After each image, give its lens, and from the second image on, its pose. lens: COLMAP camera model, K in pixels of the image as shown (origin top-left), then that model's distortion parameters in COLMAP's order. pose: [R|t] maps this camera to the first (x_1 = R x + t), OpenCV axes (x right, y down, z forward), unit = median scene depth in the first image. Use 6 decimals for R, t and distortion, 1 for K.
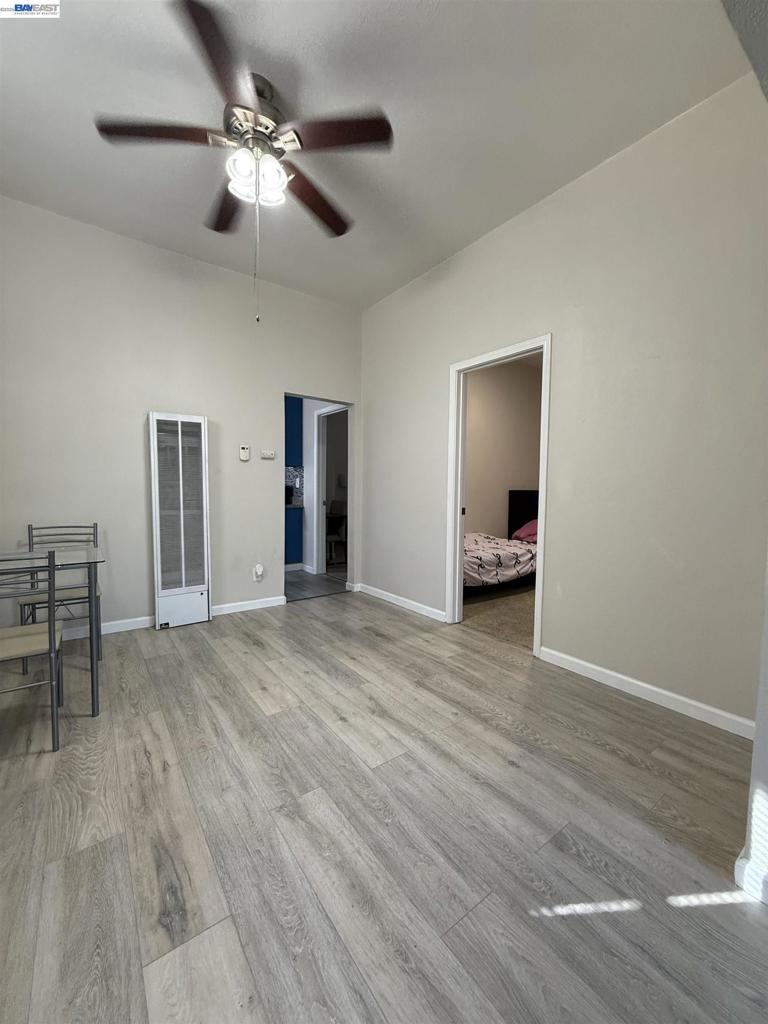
lens RADIAL K [[408.4, 0, 384.0], [0, 408.4, 512.0], [0, 0, 1]] dist [0.000381, -0.000370]
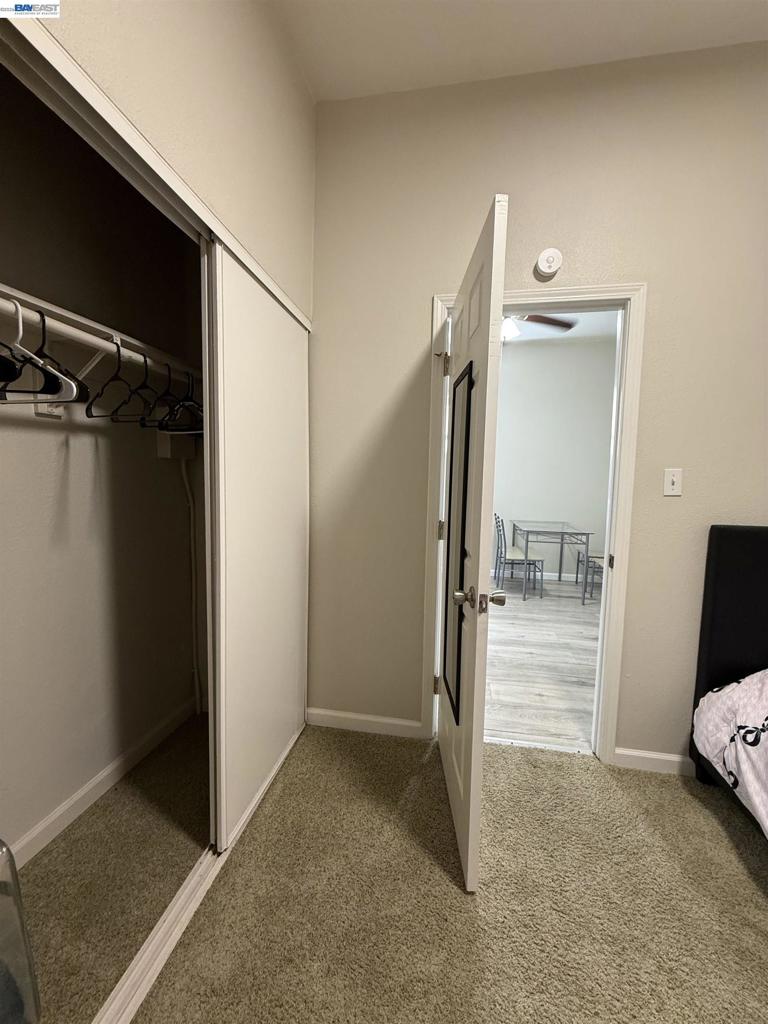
lens RADIAL K [[408.4, 0, 384.0], [0, 408.4, 512.0], [0, 0, 1]] dist [0.000381, -0.000370]
pose [[-0.727532, 0.035799, -0.685139, 1.052996], [-0.068141, 0.989930, 0.124081, -0.152434], [0.682681, 0.136959, -0.717766, 1.585850]]
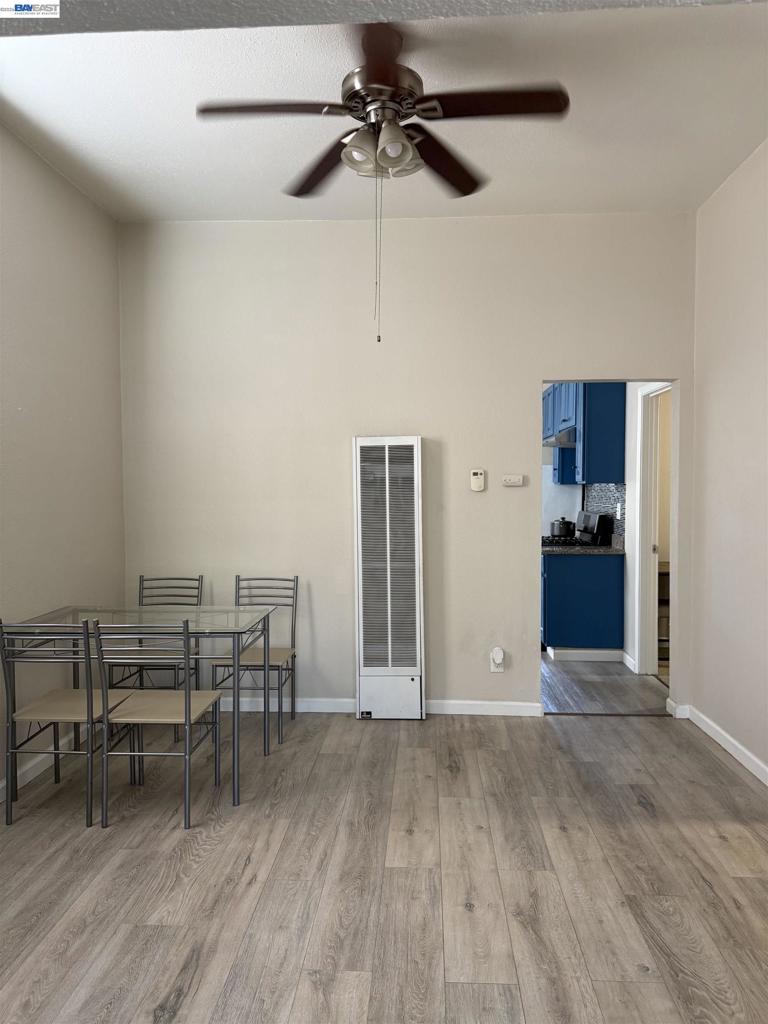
lens RADIAL K [[725.4, 0, 384.7], [0, 725.4, 497.8], [0, 0, 1]] dist [0.057803, -0.069267]
pose [[0.770461, -0.003534, -0.637477, 0.450142], [-0.026726, 0.998926, -0.037839, -0.094164], [0.636926, 0.046191, 0.769540, -0.043371]]
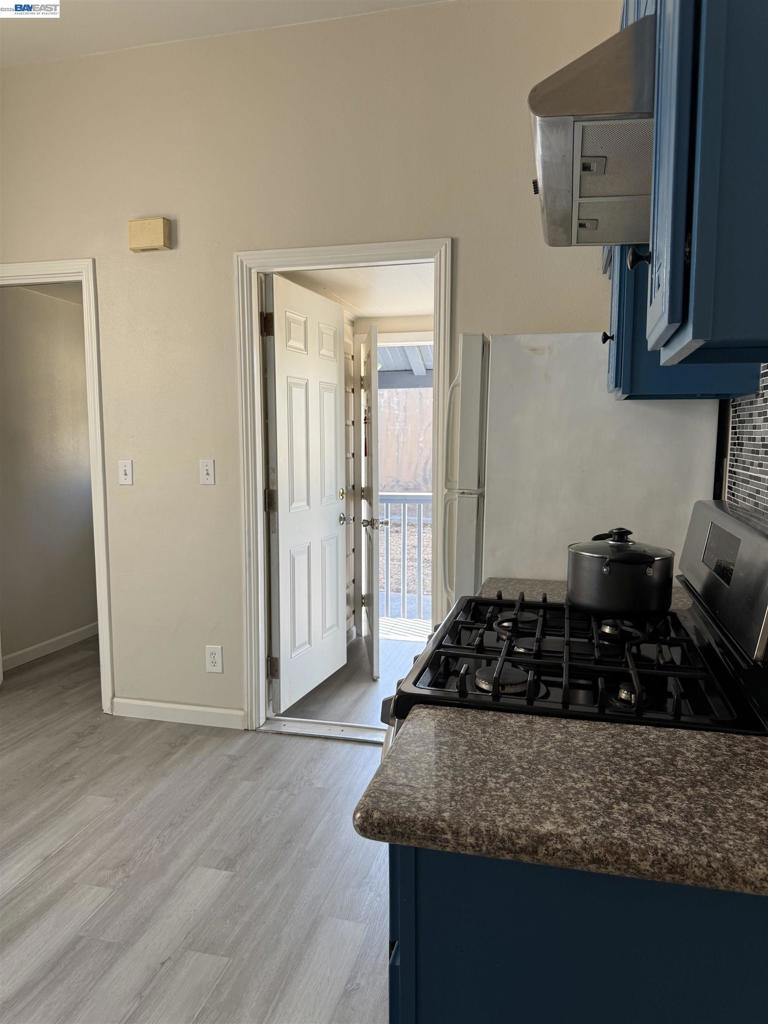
lens RADIAL K [[725.4, 0, 384.7], [0, 725.4, 497.8], [0, 0, 1]] dist [0.057803, -0.069267]
pose [[0.630328, 0.051271, -0.774634, -0.387938], [-0.037242, 0.998665, 0.035795, -0.186161], [0.775435, 0.006286, 0.631396, 1.876379]]
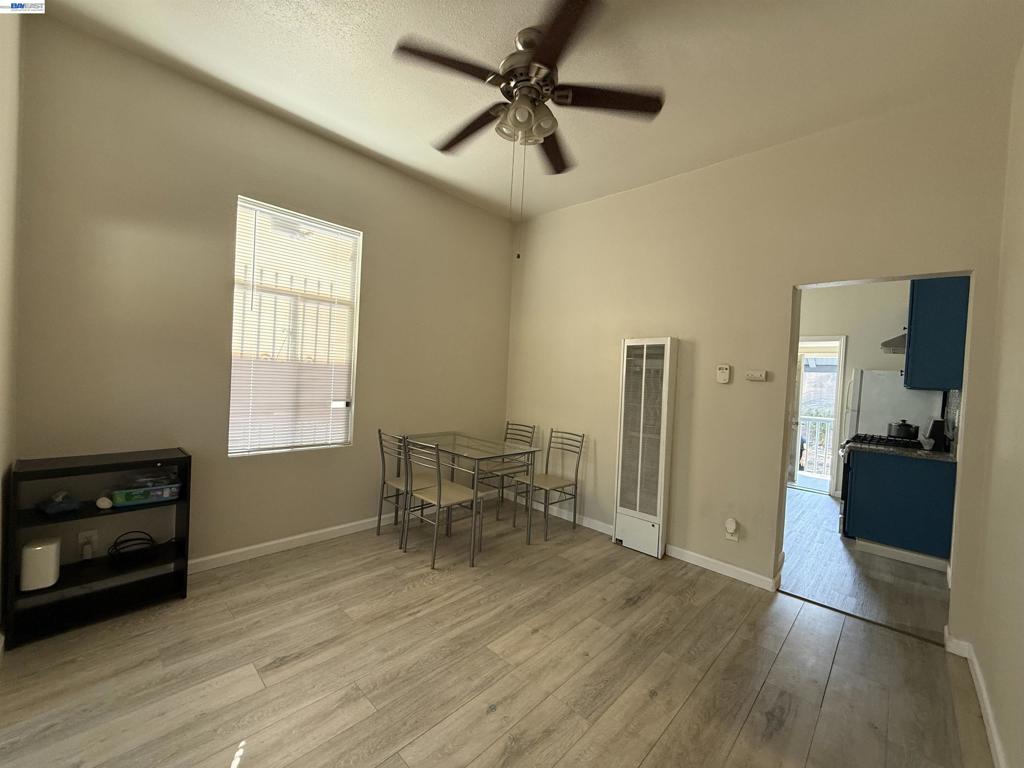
lens RADIAL K [[408.4, 0, 508.4], [0, 408.4, 383.7], [0, 0, 1]] dist [0.000381, -0.000370]
pose [[0.166782, 0.017713, -0.985835, 0.555381], [-0.109066, 0.994034, -0.000592, -0.113869], [0.979943, 0.107619, 0.167719, 0.653540]]
